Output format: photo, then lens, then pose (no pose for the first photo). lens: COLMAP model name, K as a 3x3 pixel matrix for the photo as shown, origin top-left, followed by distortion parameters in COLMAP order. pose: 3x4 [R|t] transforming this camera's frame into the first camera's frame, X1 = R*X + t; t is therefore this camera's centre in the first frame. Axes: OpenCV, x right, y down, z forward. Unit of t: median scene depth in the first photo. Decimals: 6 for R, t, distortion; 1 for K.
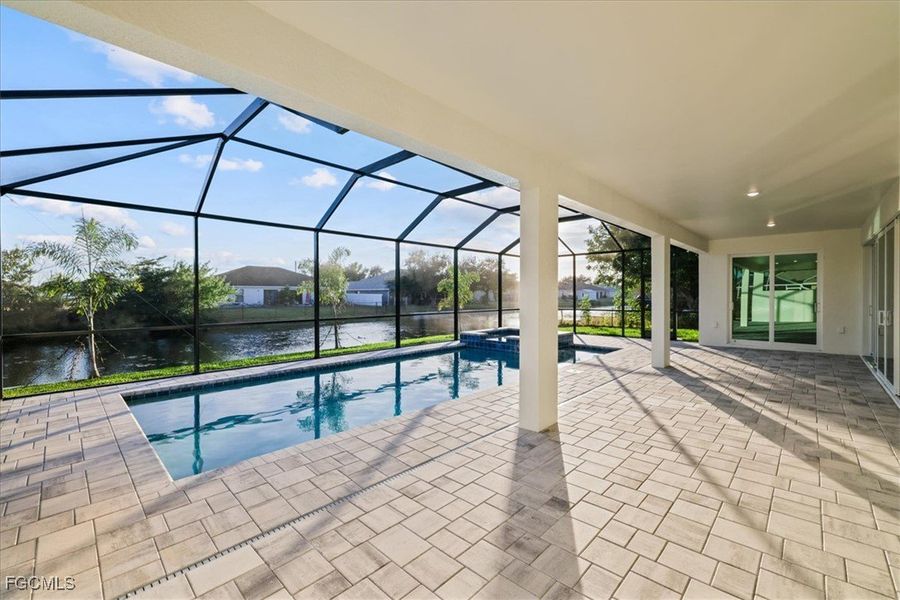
lens RADIAL K [[379.3, 0, 451.6], [0, 379.3, 295.3], [0, 0, 1]] dist [-0.000219, -0.000282]
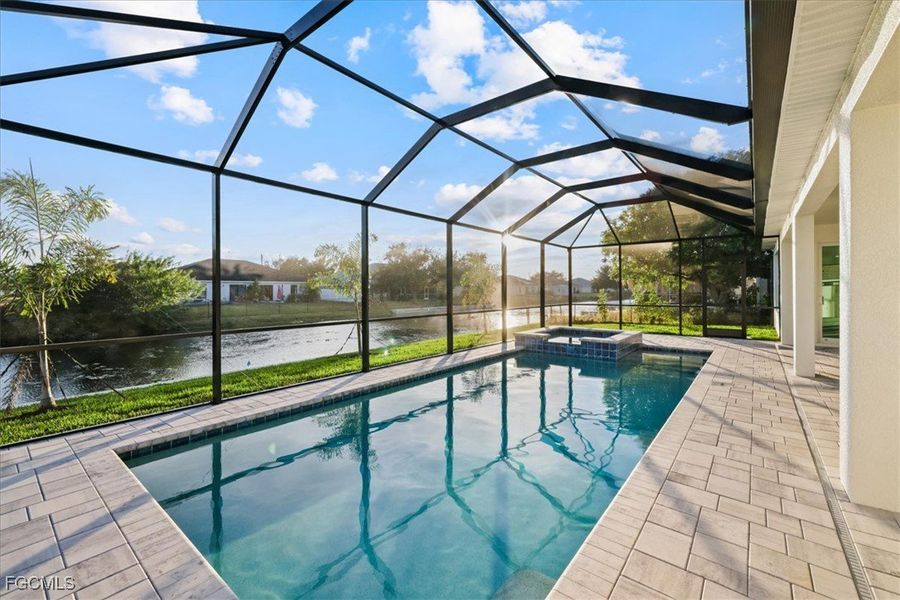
lens RADIAL K [[382.7, 0, 450.8], [0, 382.7, 288.4], [0, 0, 1]] dist [0.002047, 0.000054]
pose [[0.996070, -0.000667, 0.088567, -0.253928], [0.001301, 0.999974, -0.007099, 0.005291], [-0.088559, 0.007186, 0.996045, 0.221440]]
